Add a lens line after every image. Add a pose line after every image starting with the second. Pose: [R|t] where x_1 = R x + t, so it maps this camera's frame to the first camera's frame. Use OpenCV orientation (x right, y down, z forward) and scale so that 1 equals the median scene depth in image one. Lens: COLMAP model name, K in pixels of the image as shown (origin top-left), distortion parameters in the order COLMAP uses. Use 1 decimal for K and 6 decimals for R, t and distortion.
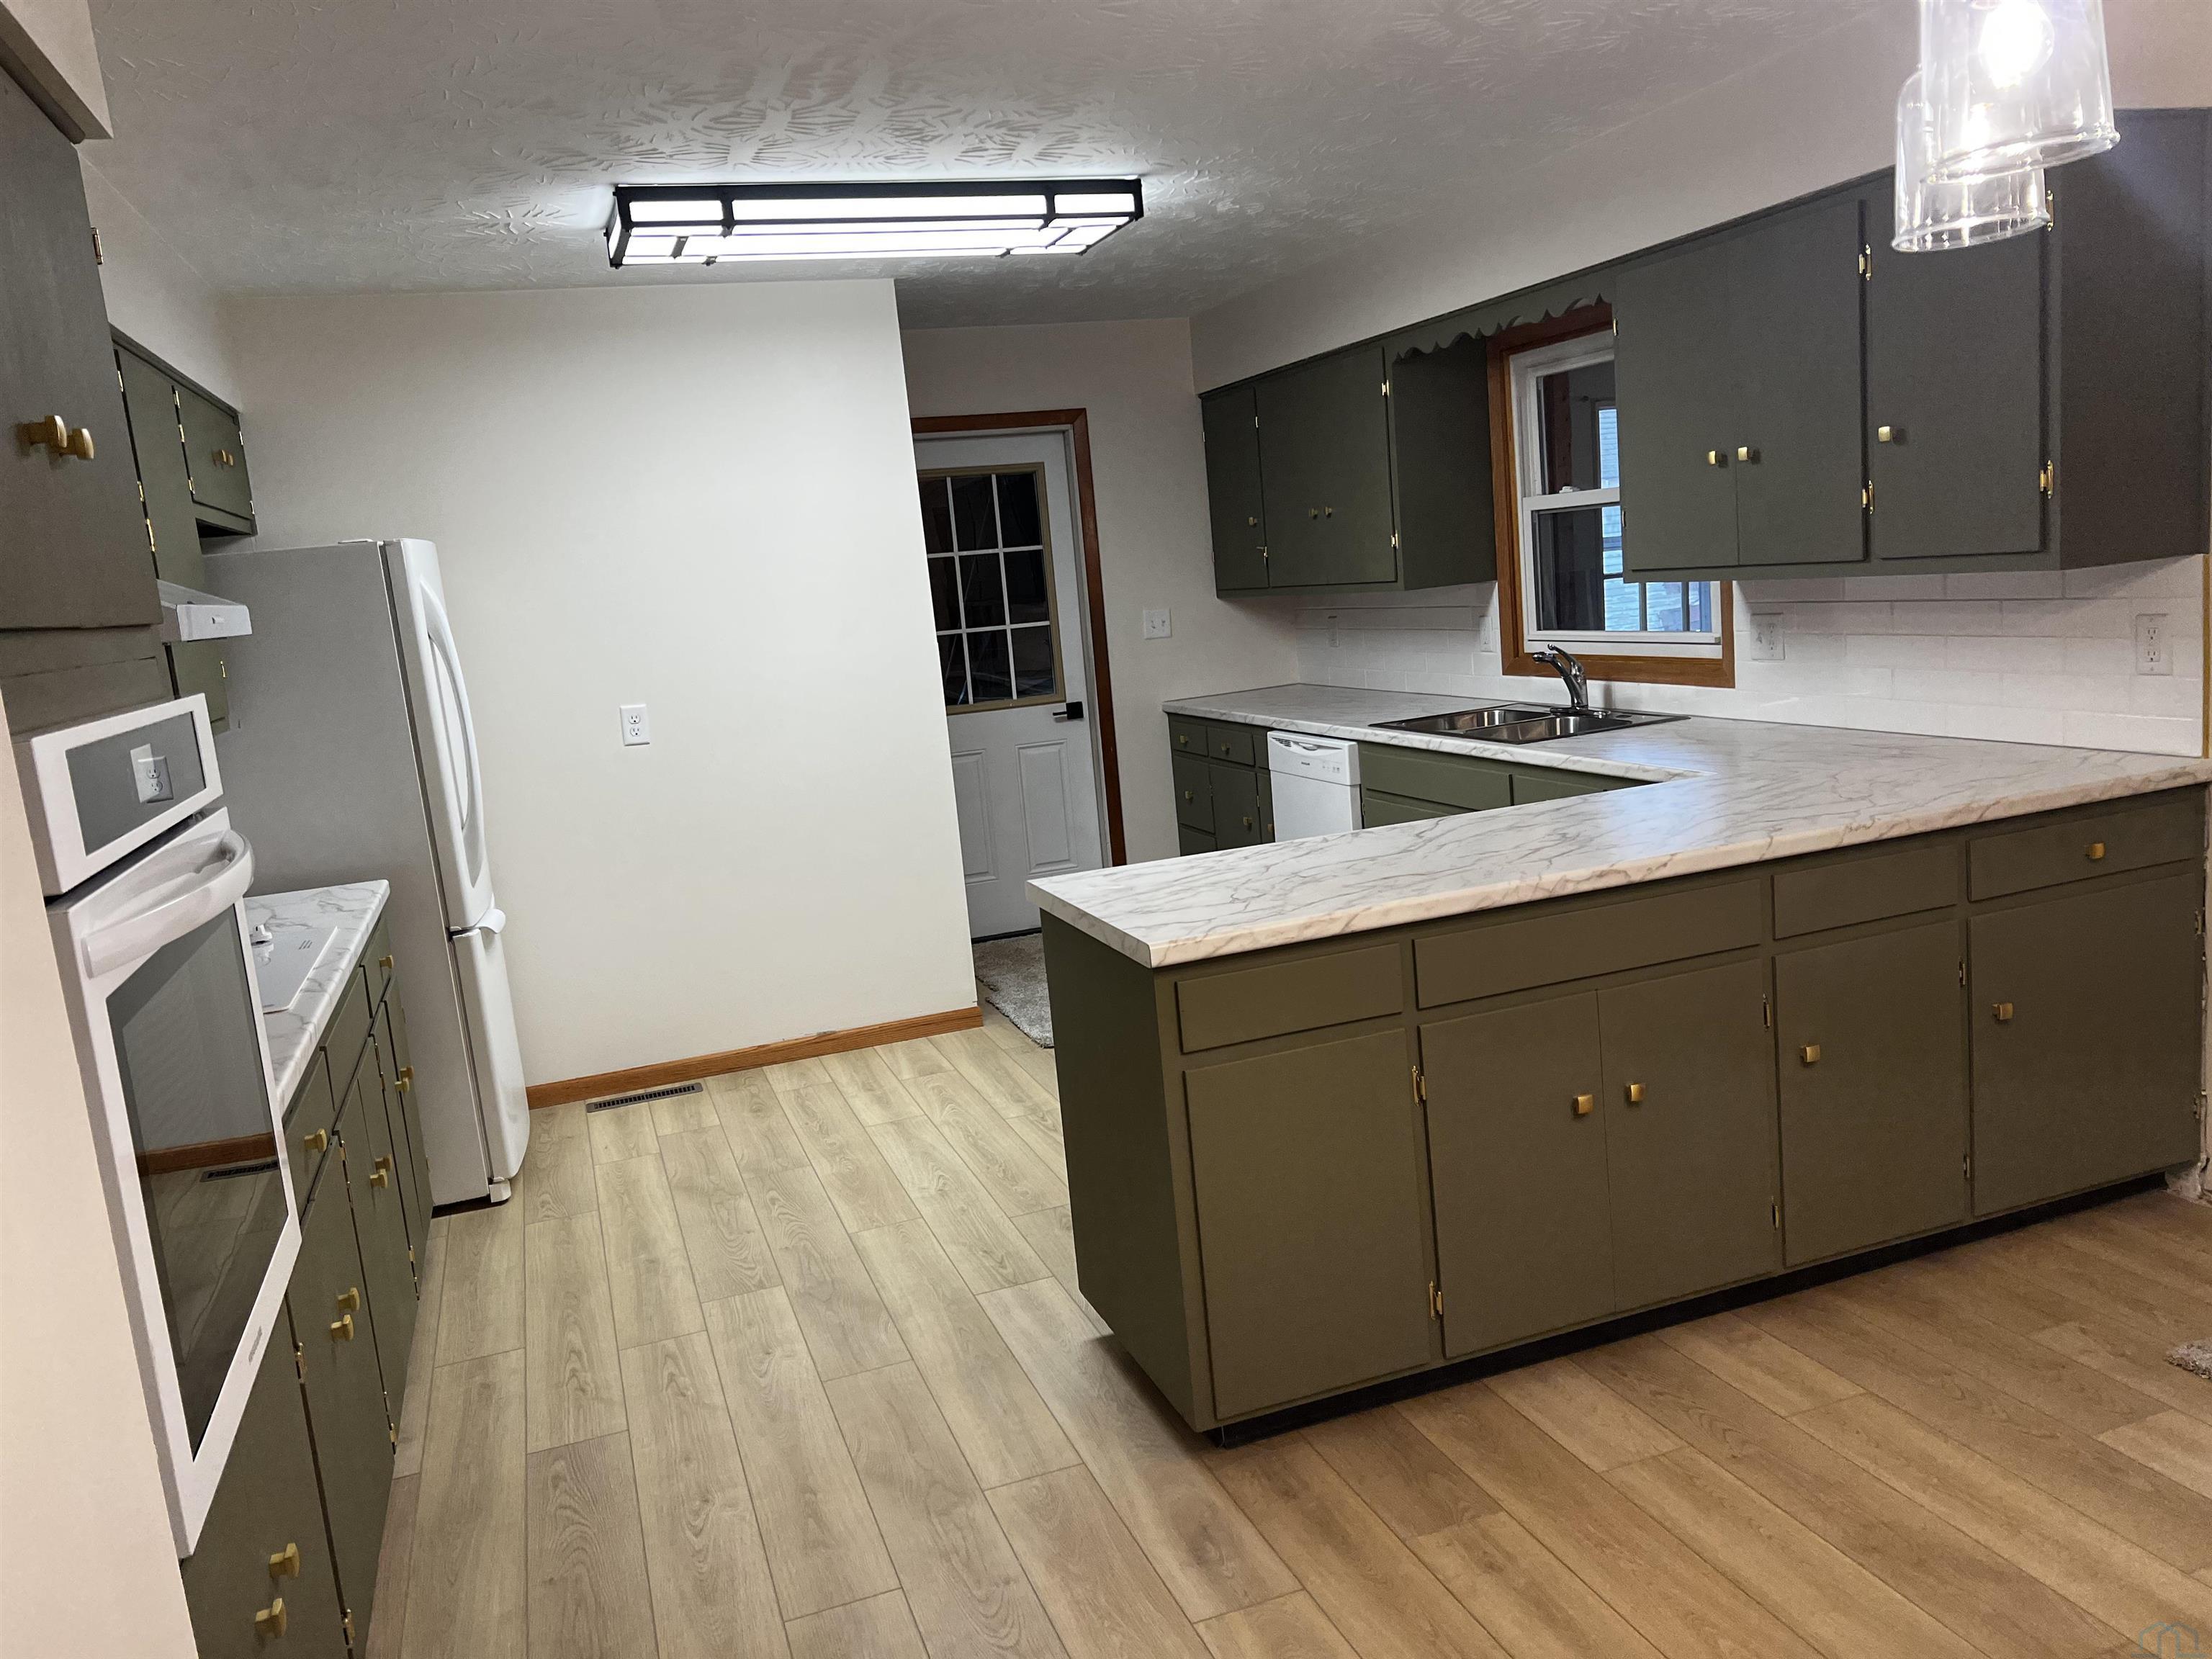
lens RADIAL K [[1658.1, 0, 1107.0], [0, 1658.1, 824.3], [0, 0, 1]] dist [0.037445, -0.041535]
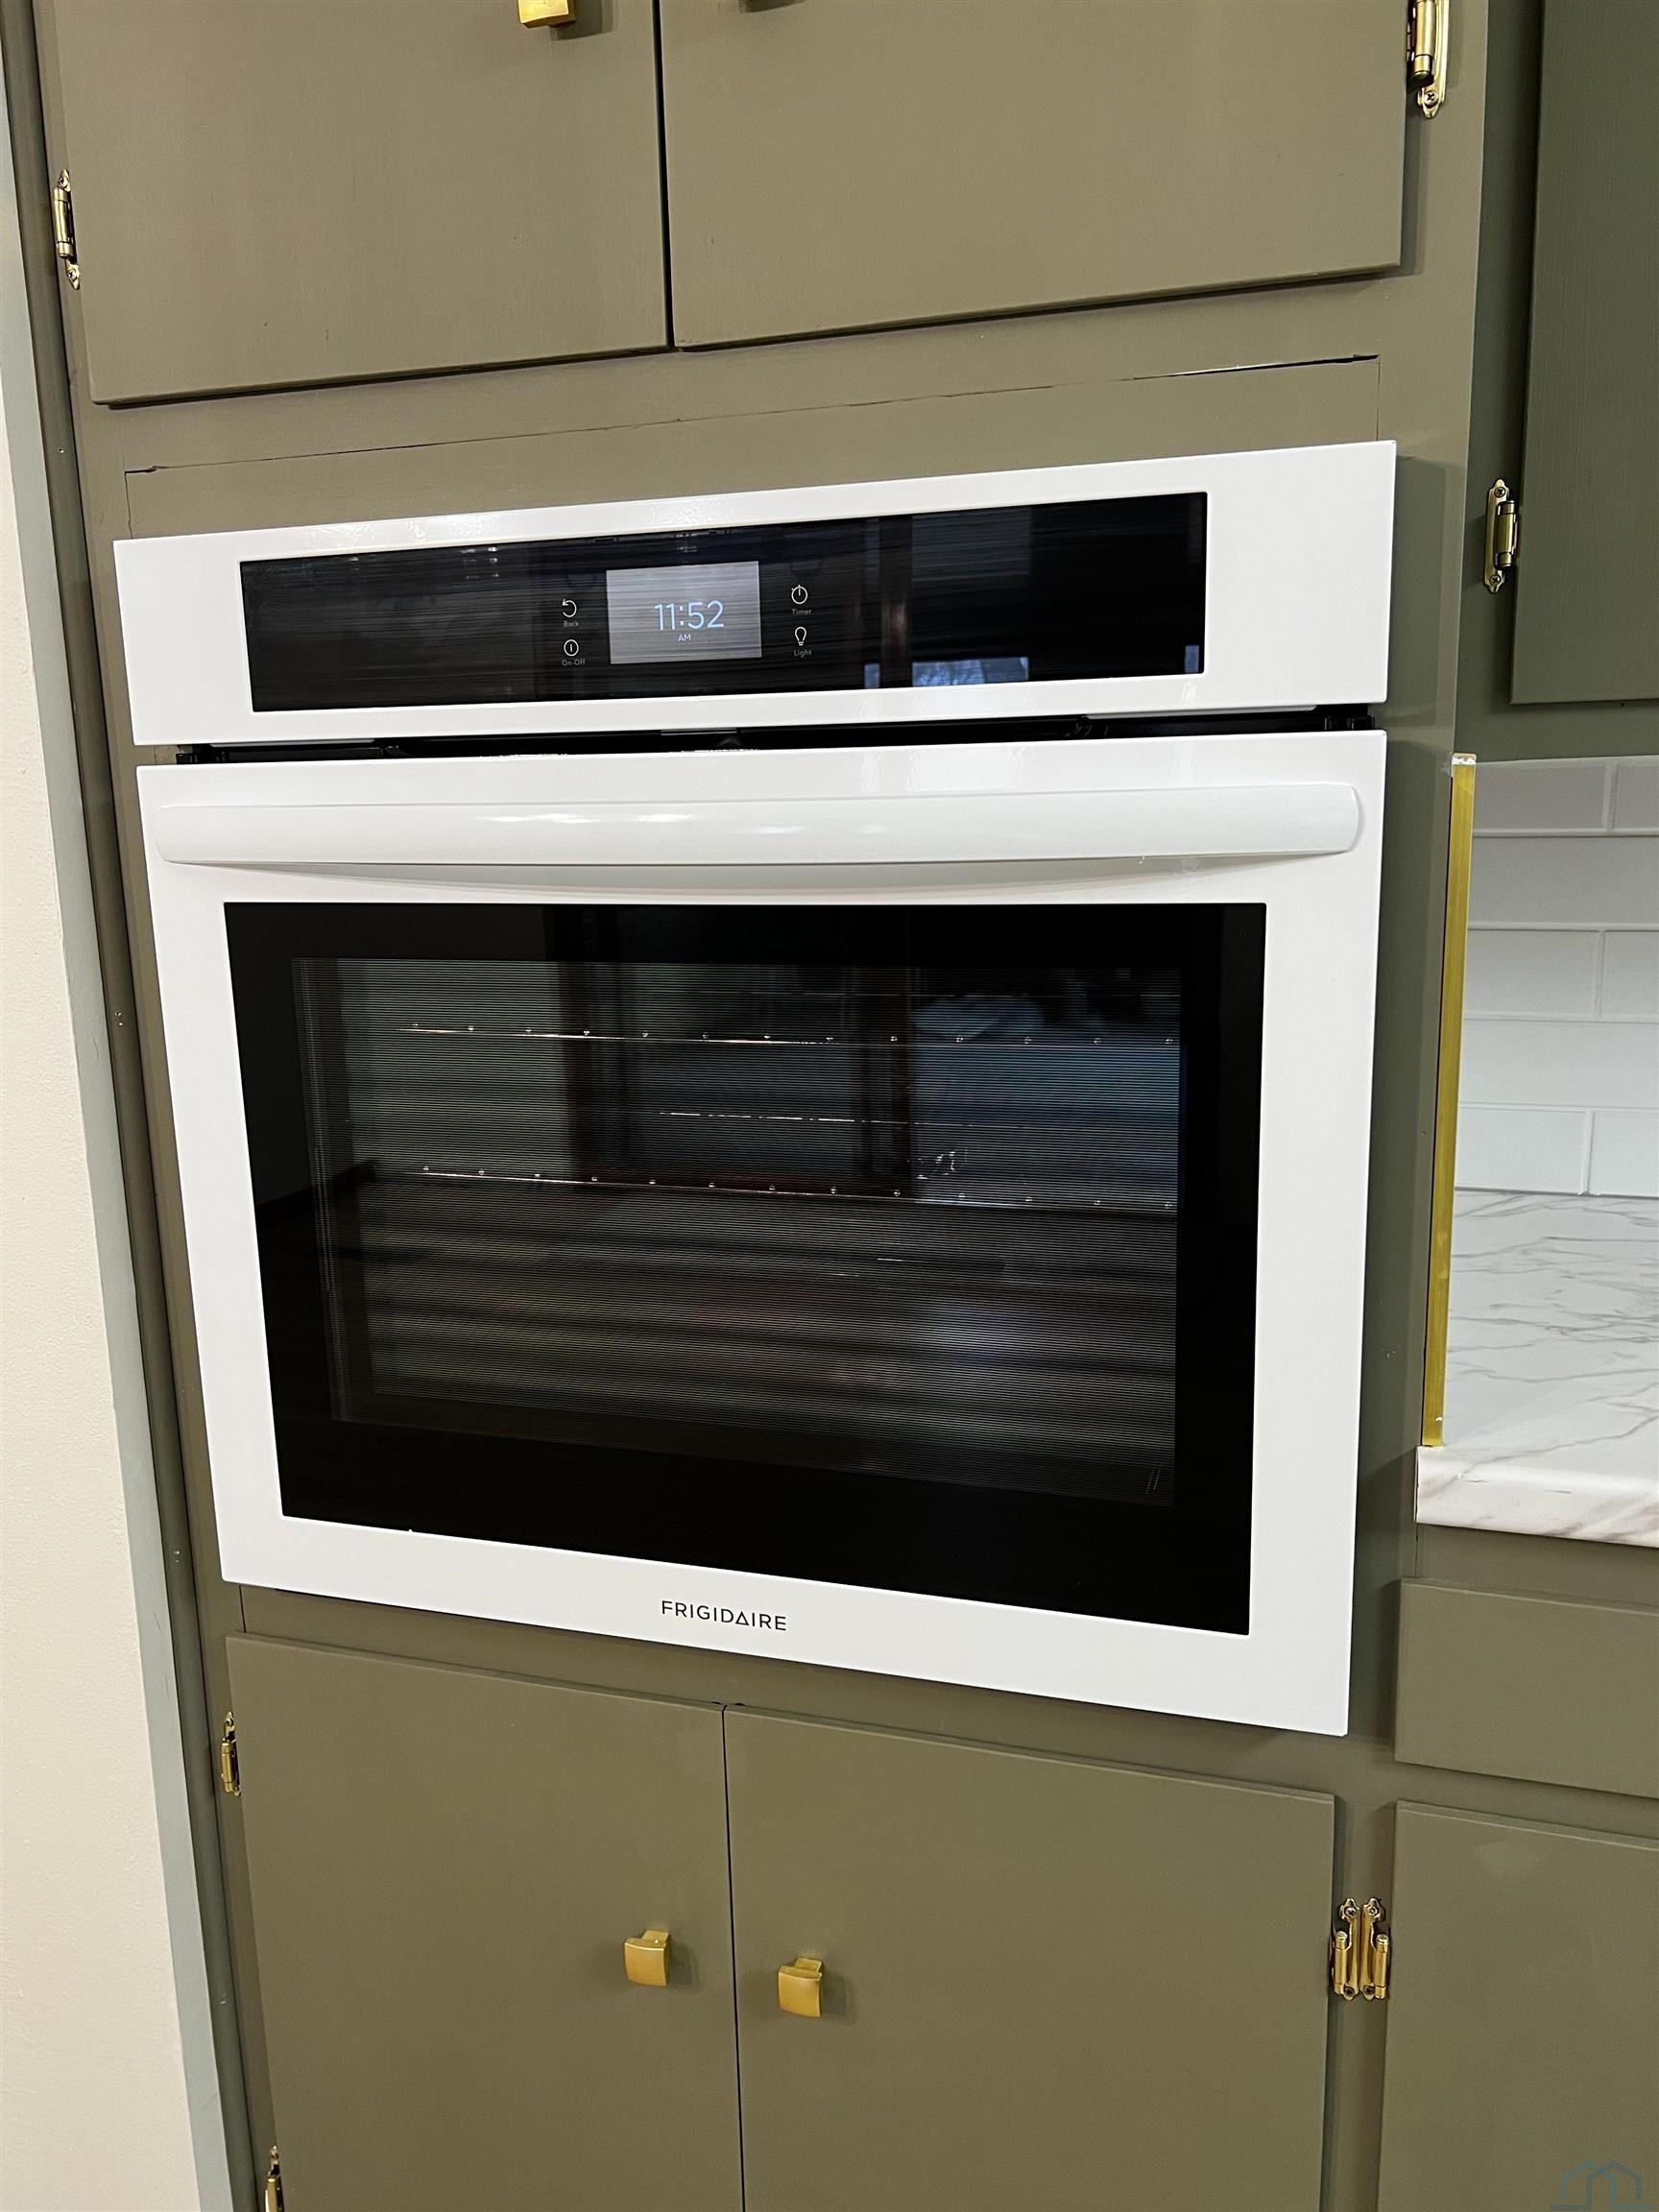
lens RADIAL K [[1658.1, 0, 834.1], [0, 1658.1, 1101.7], [0, 0, 1]] dist [0.037445, -0.041535]
pose [[-0.590763, 0.261033, -0.763453, -0.063729], [-0.049890, 0.932592, 0.357468, -0.036274], [0.805301, 0.249268, -0.537918, 0.640784]]
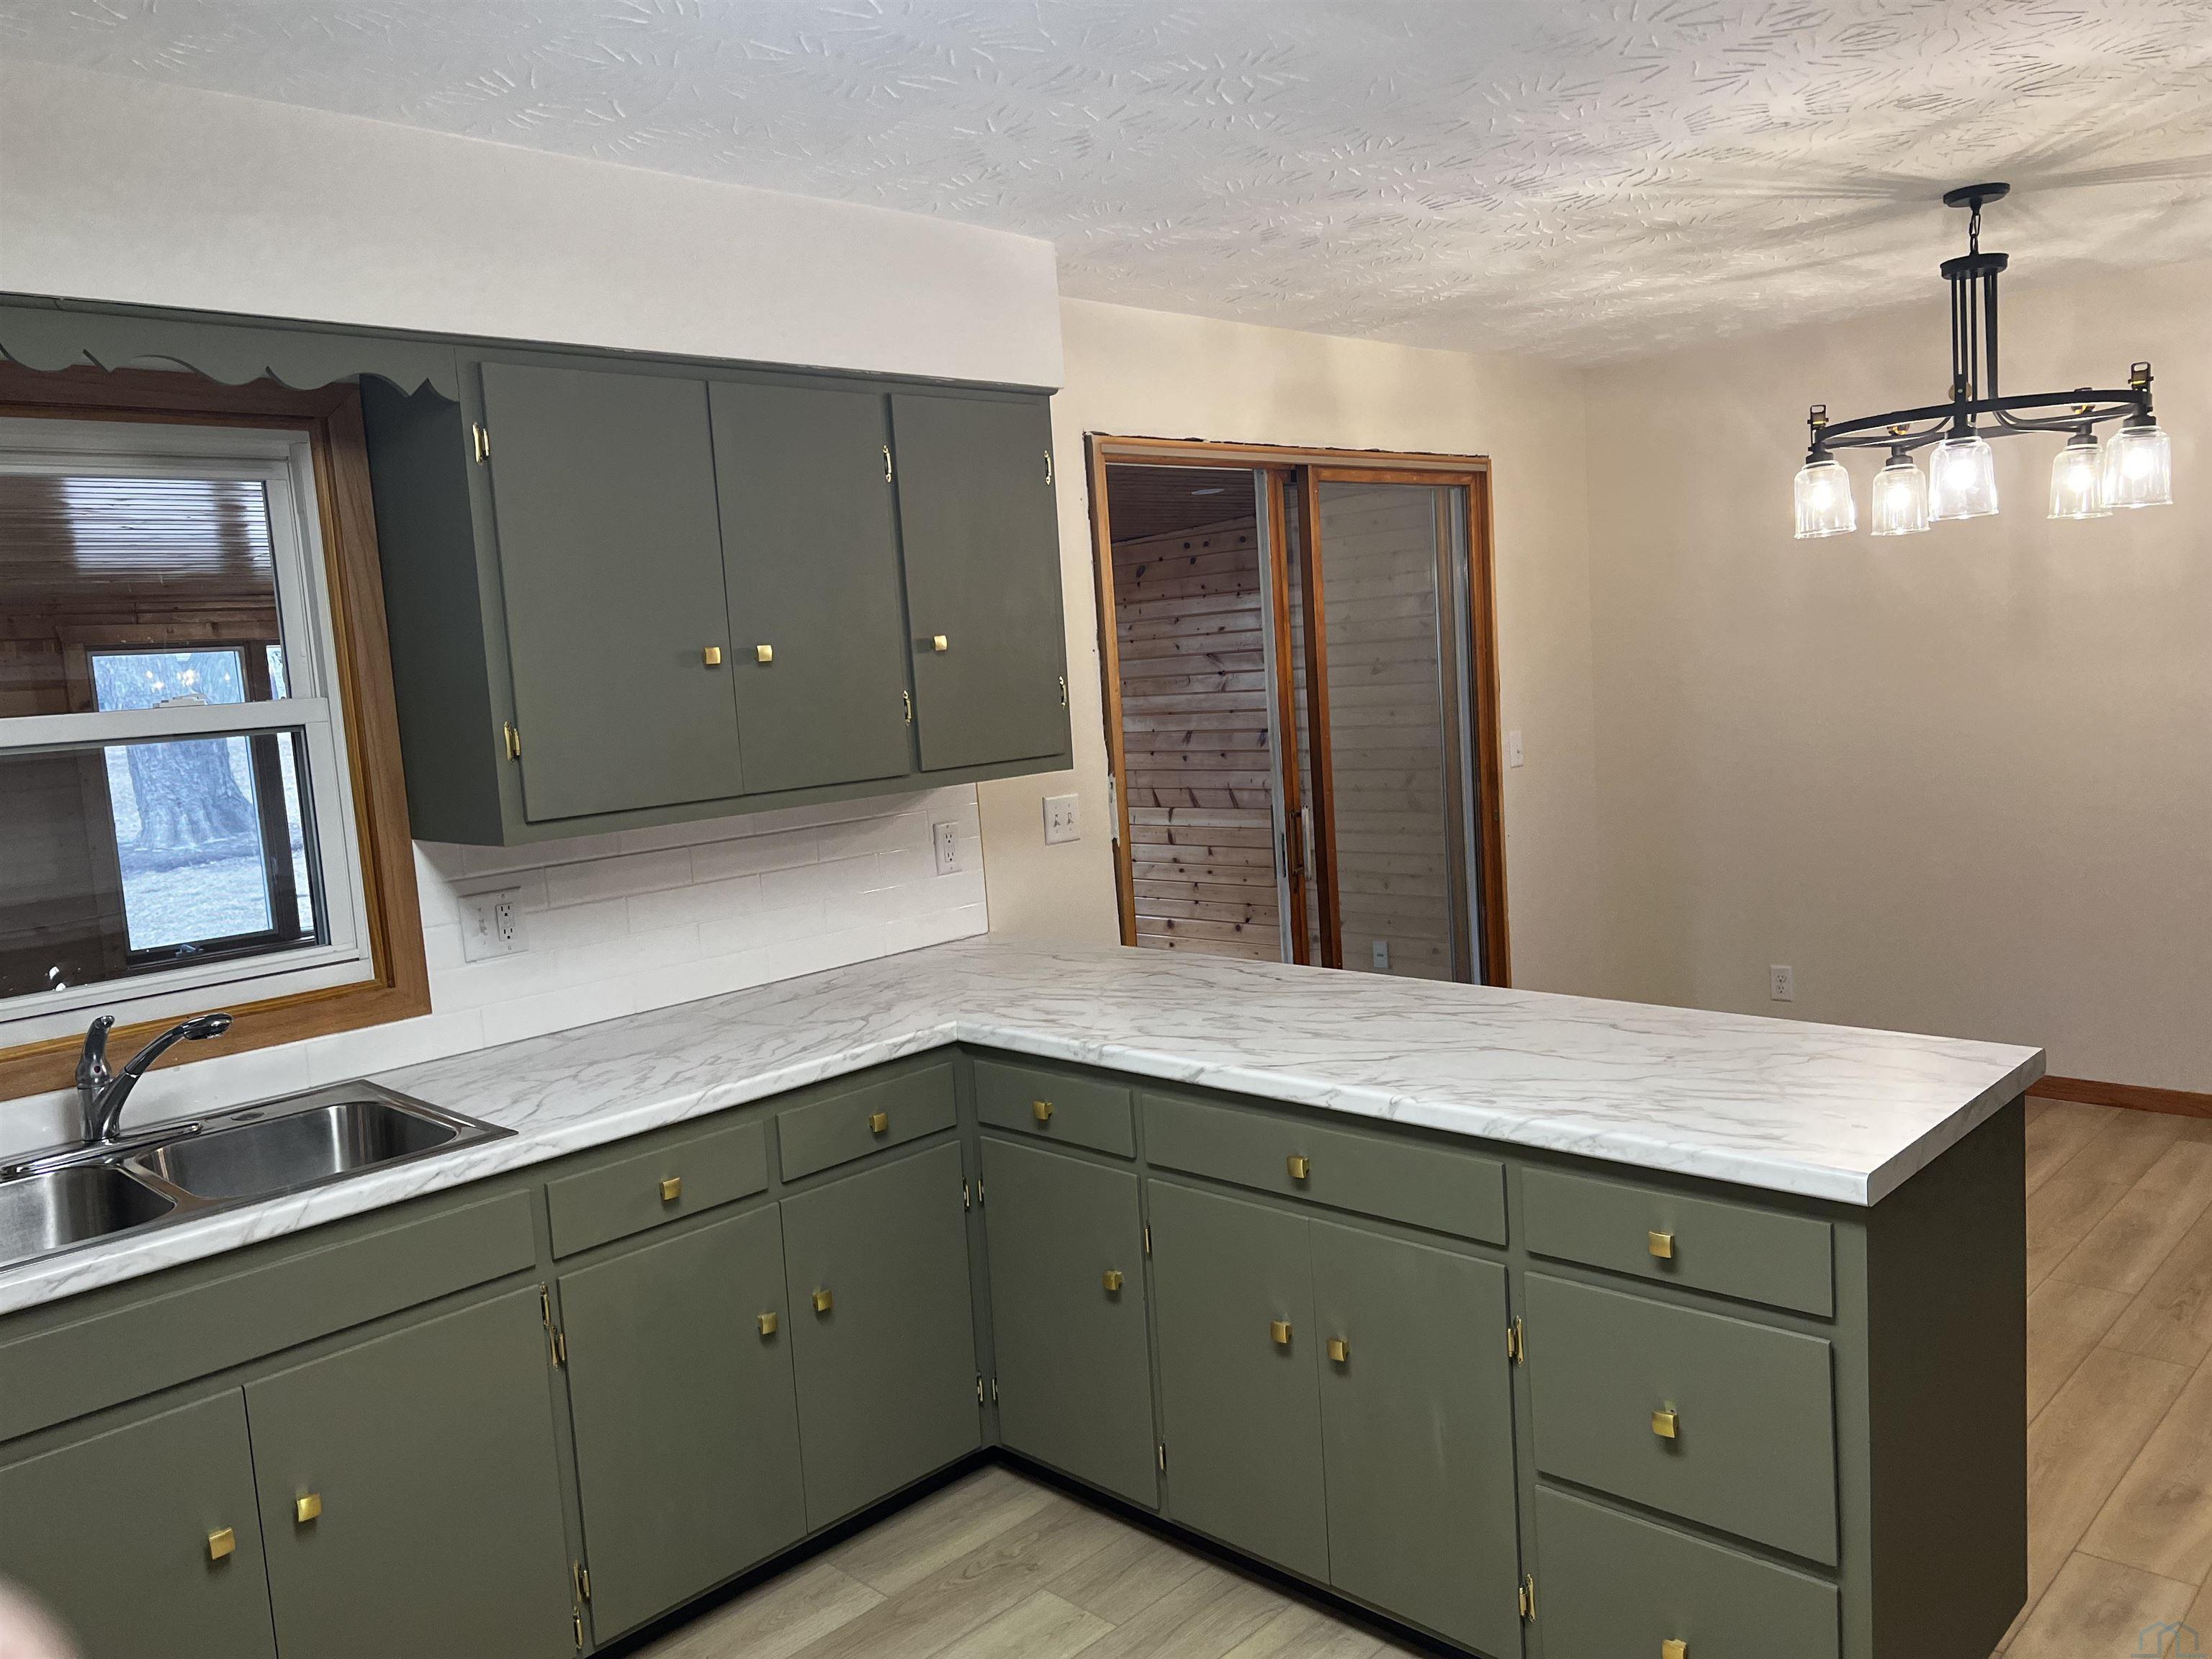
lens RADIAL K [[1658.1, 0, 1097.4], [0, 1658.1, 831.9], [0, 0, 1]] dist [0.037445, -0.041535]
pose [[-0.419896, 0.029954, 0.907078, -0.426371], [0.244688, 0.966182, 0.081363, -0.173474], [-0.873965, 0.256115, -0.413026, 1.271880]]
